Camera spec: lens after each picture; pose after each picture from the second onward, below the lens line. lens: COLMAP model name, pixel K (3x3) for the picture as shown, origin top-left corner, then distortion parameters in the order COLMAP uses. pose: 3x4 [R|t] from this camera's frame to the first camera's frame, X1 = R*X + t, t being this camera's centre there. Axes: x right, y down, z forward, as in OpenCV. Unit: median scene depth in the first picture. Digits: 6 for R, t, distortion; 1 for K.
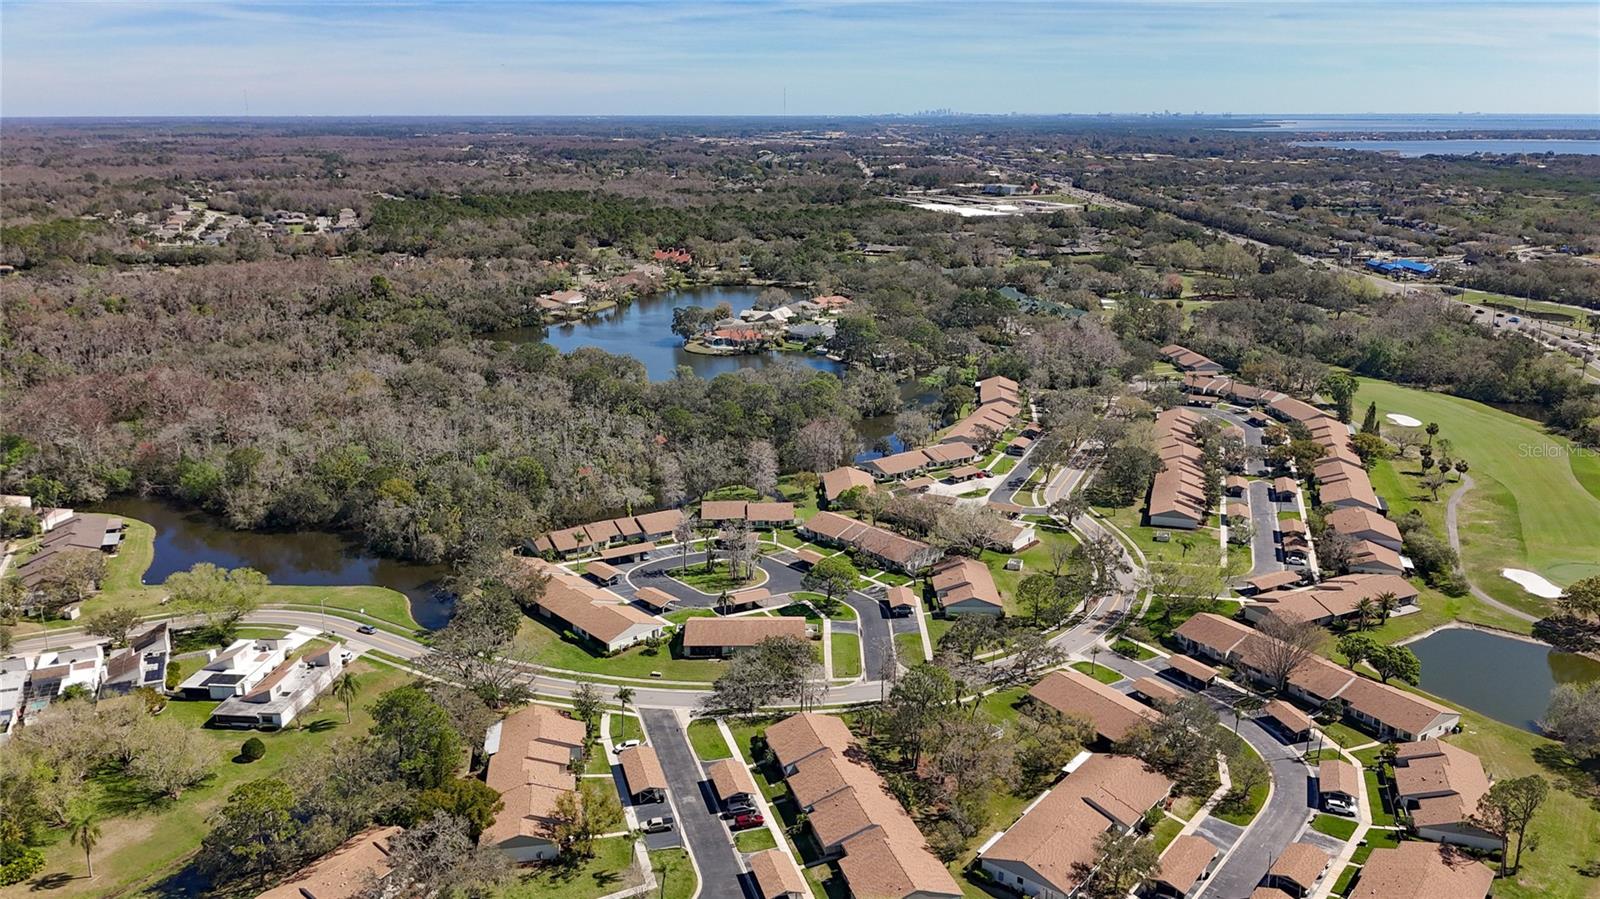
lens RADIAL K [[1228.1, 0, 800.0], [0, 1228.1, 449.5], [0, 0, 1]] dist [0.080591, -0.117684]
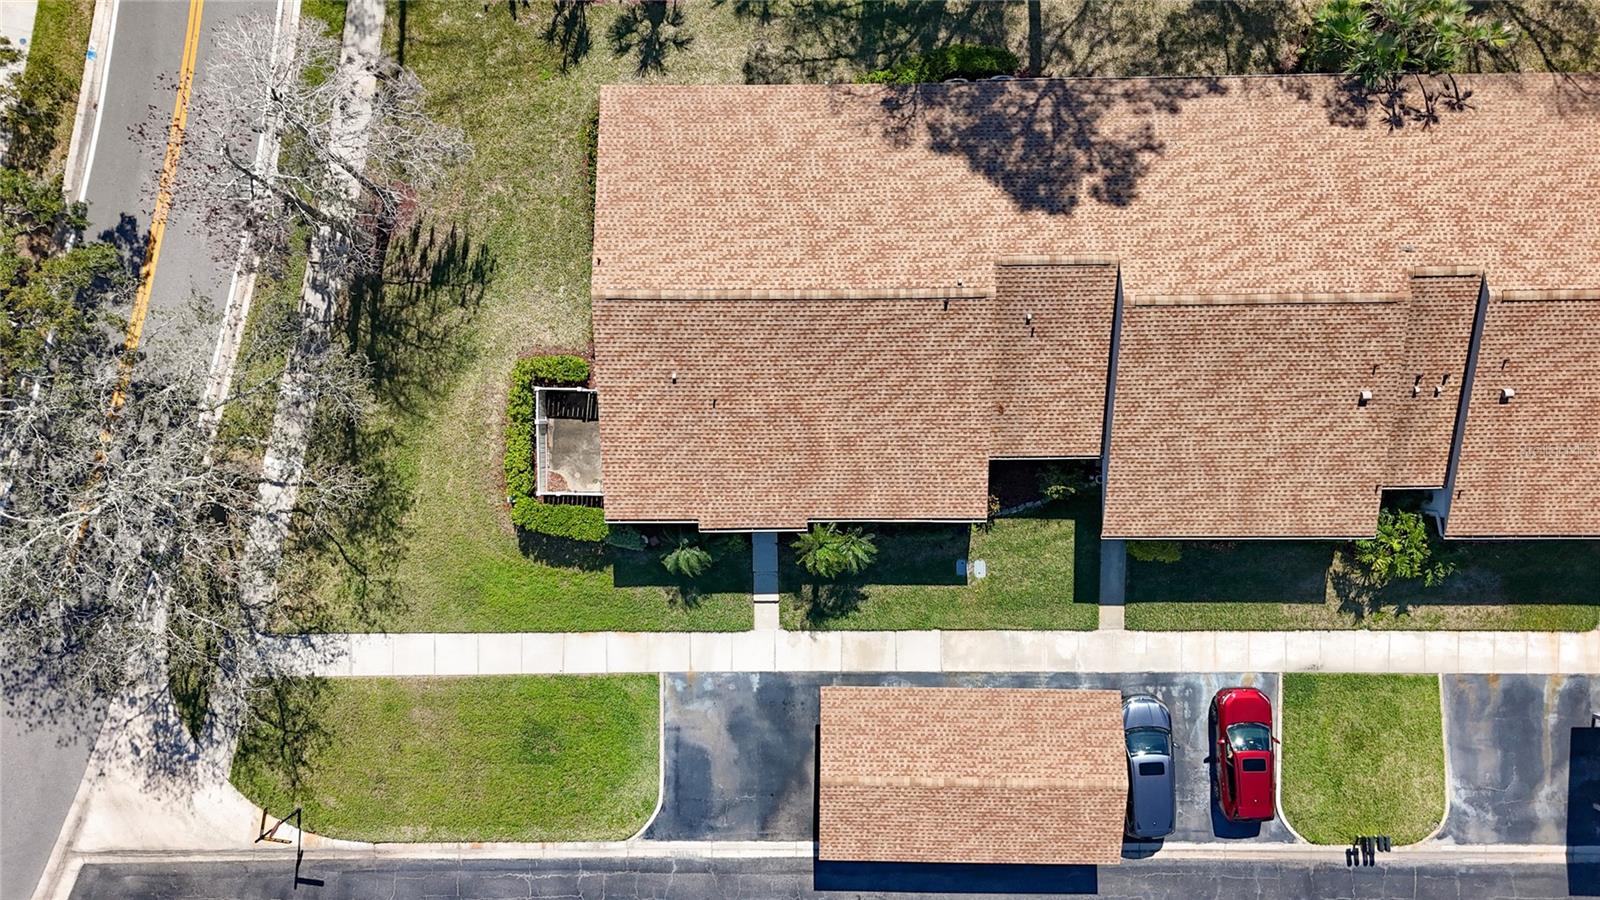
lens RADIAL K [[1228.1, 0, 800.0], [0, 1228.1, 450.0], [0, 0, 1]] dist [0.080591, -0.117684]
pose [[0.326531, -0.945177, 0.004305, -0.011089], [0.298051, 0.107288, 0.948501, 0.041159], [-0.896963, -0.308432, 0.316744, 0.734027]]
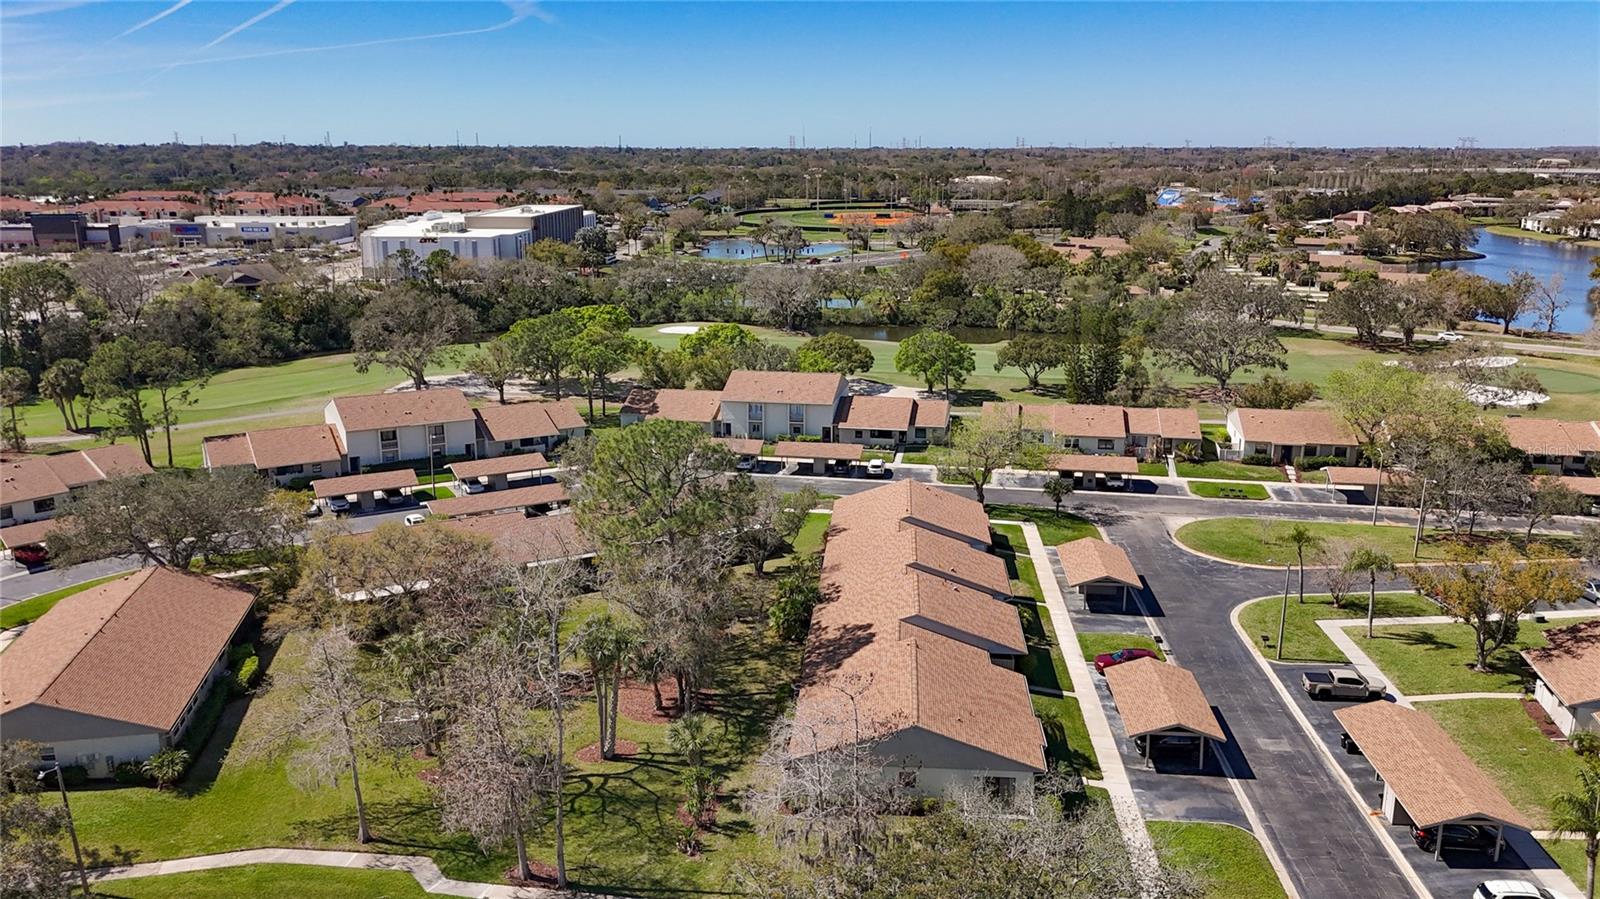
lens RADIAL K [[1226.6, 0, 800.0], [0, 1226.6, 449.5], [0, 0, 1]] dist [0.041542, -0.112709]
pose [[-0.914078, -0.096832, 0.393809, -0.074679], [0.119995, 0.863012, 0.490725, -0.008040], [-0.387379, 0.495816, -0.777241, 0.989658]]
